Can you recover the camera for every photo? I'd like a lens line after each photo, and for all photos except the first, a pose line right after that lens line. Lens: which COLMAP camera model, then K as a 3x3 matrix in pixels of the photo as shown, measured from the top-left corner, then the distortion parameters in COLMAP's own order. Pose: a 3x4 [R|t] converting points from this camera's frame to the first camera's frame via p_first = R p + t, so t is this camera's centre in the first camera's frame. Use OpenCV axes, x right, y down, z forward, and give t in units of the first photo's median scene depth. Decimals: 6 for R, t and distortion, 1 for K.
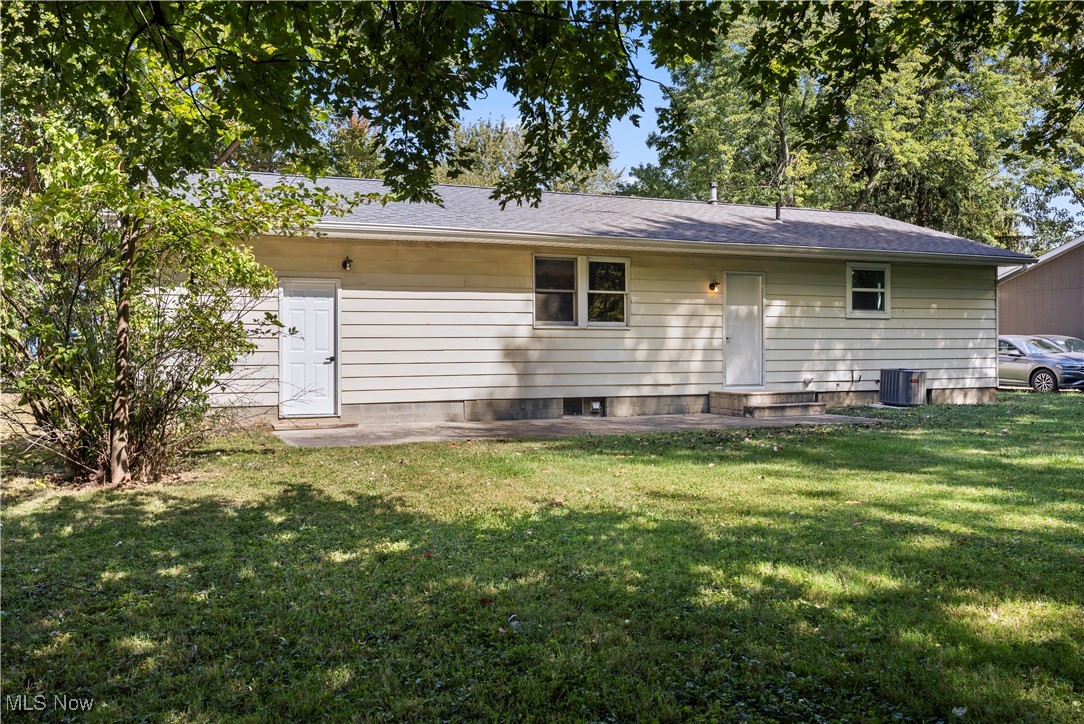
lens RADIAL K [[902.1, 0, 540.6], [0, 902.1, 336.8], [0, 0, 1]] dist [0.004563, 0.002209]
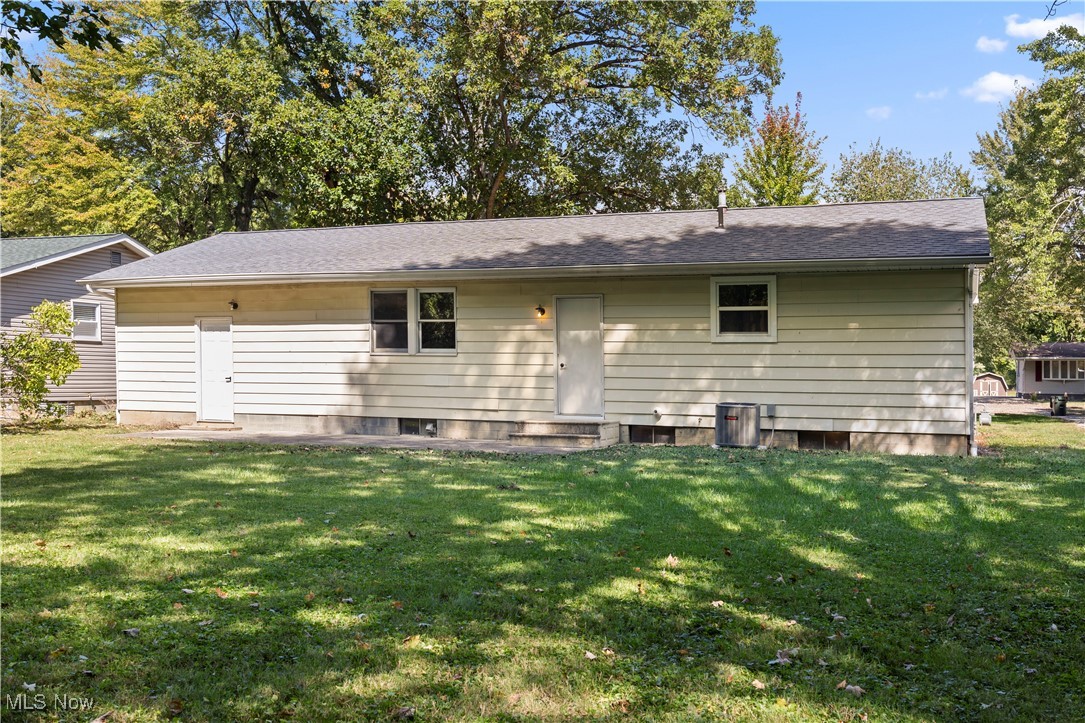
lens RADIAL K [[1072.7, 0, 542.5], [0, 1072.7, 361.5], [0, 0, 1]] dist [-0.001199, 0.015696]
pose [[0.719494, 0.004296, -0.694486, 1.014995], [-0.003942, 0.999990, 0.002102, -0.004429], [0.694488, 0.001225, 0.719503, 0.169879]]
